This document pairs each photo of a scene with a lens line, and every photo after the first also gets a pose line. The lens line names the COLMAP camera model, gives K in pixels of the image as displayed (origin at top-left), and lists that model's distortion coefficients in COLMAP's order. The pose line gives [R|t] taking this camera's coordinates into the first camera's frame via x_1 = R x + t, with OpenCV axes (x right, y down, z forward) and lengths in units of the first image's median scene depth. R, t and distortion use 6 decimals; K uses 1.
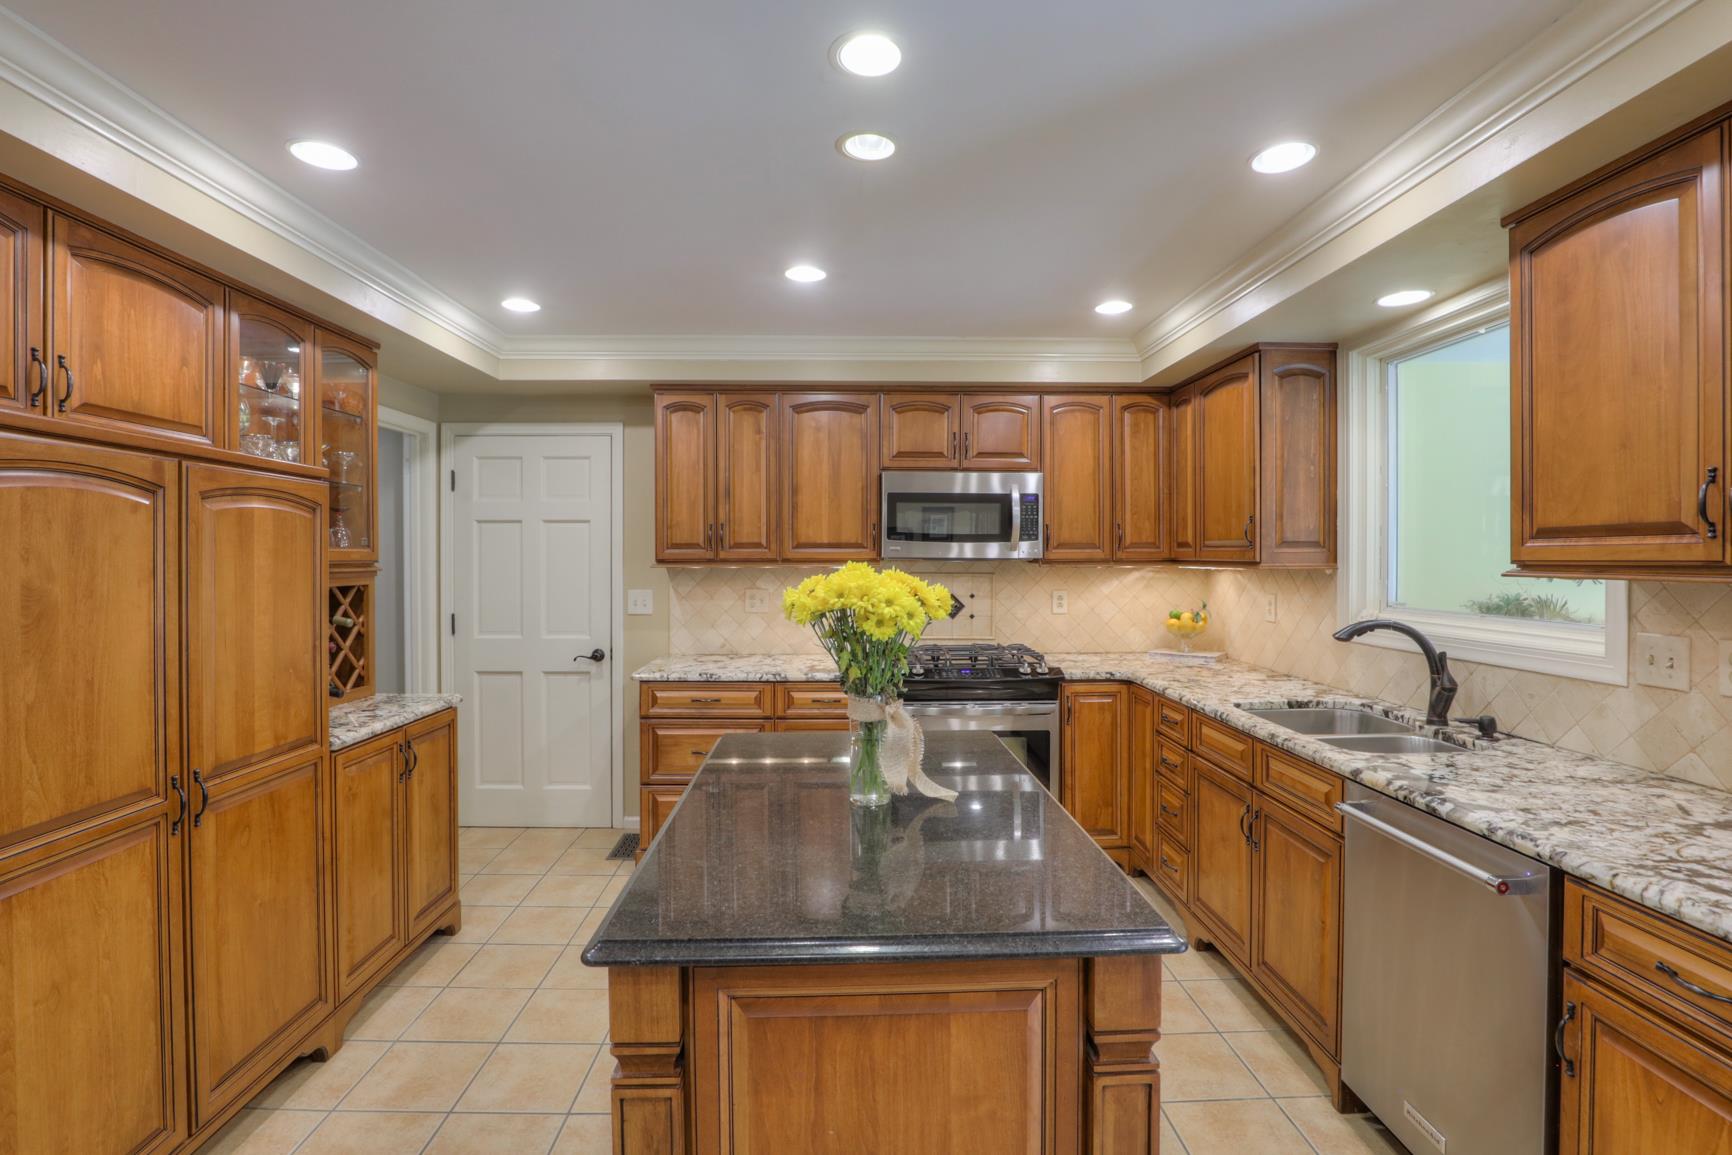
lens RADIAL K [[807.9, 0, 859.0], [0, 807.9, 568.3], [0, 0, 1]] dist [-0.028774, 0.002307]
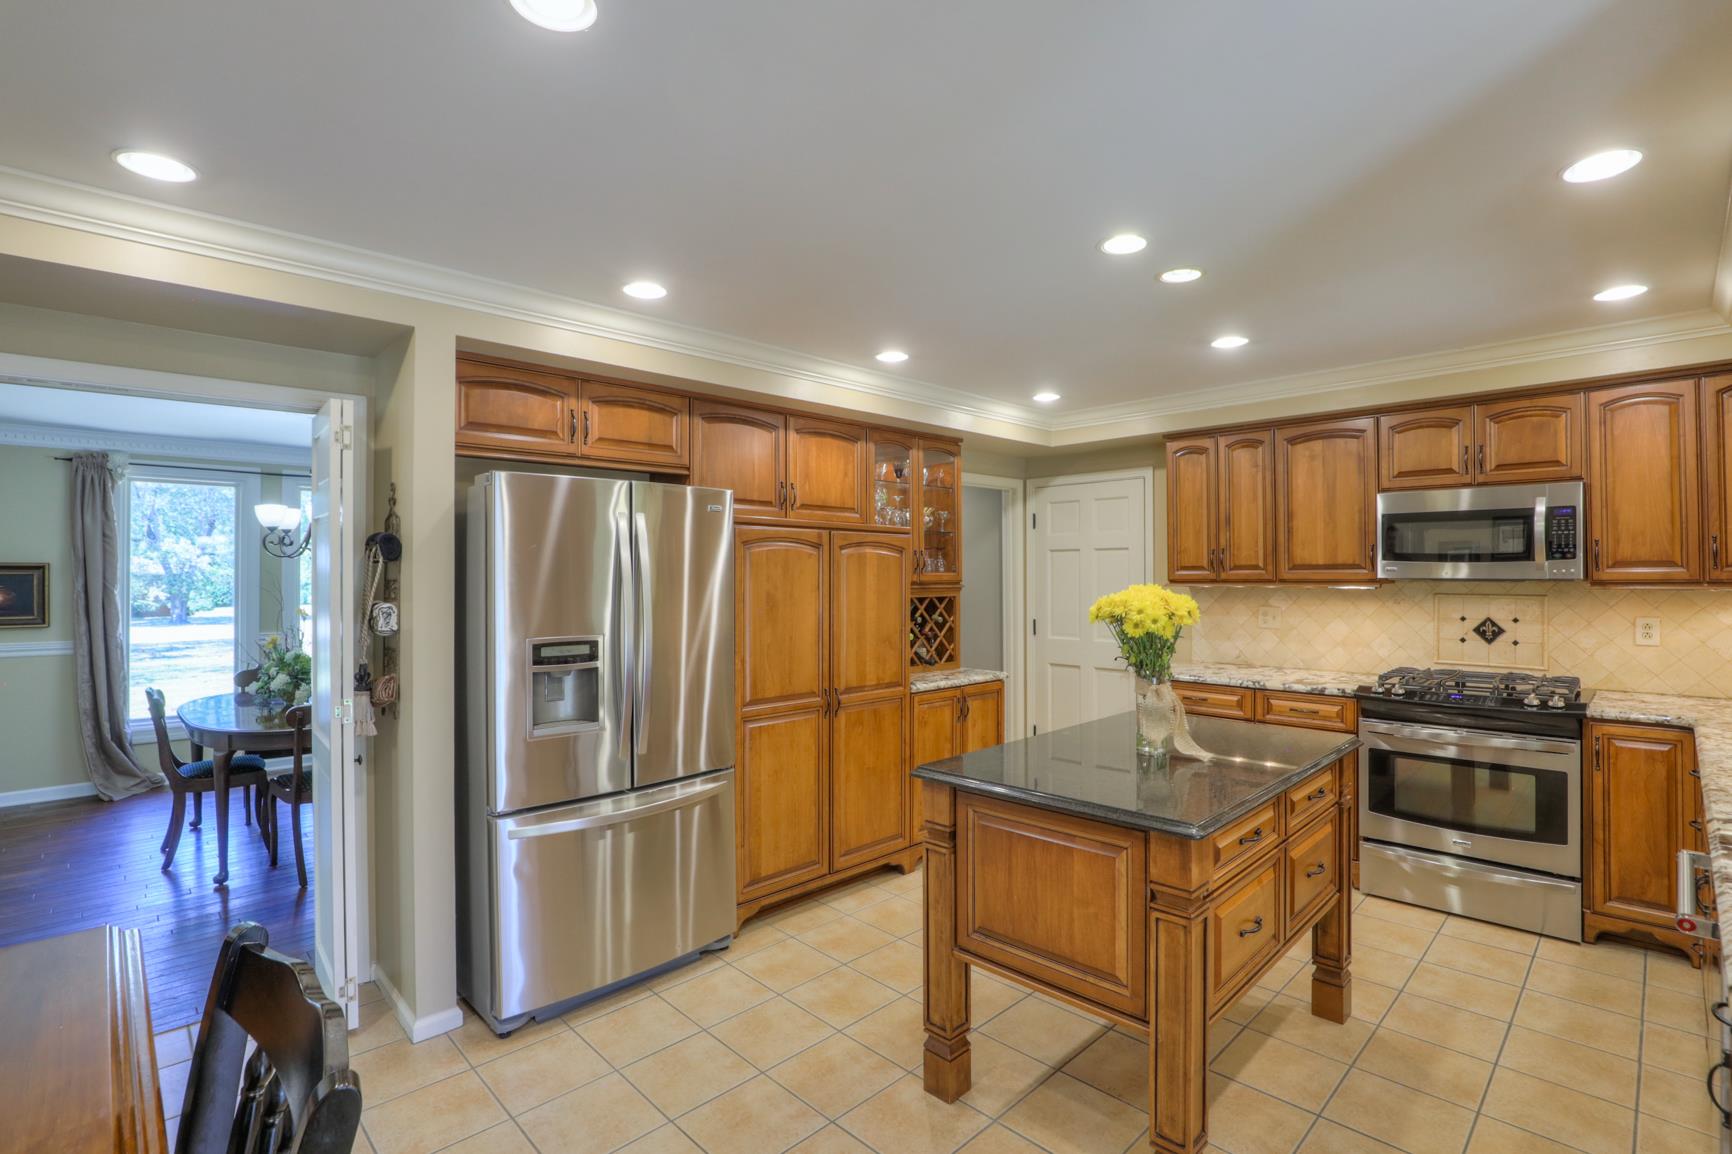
lens RADIAL K [[807.9, 0, 866.5], [0, 807.9, 577.2], [0, 0, 1]] dist [-0.028774, 0.002307]
pose [[0.685231, -0.000564, -0.728325, 0.408685], [-0.007186, 0.999946, -0.007535, -0.002959], [0.728290, 0.010397, 0.685190, -0.196132]]
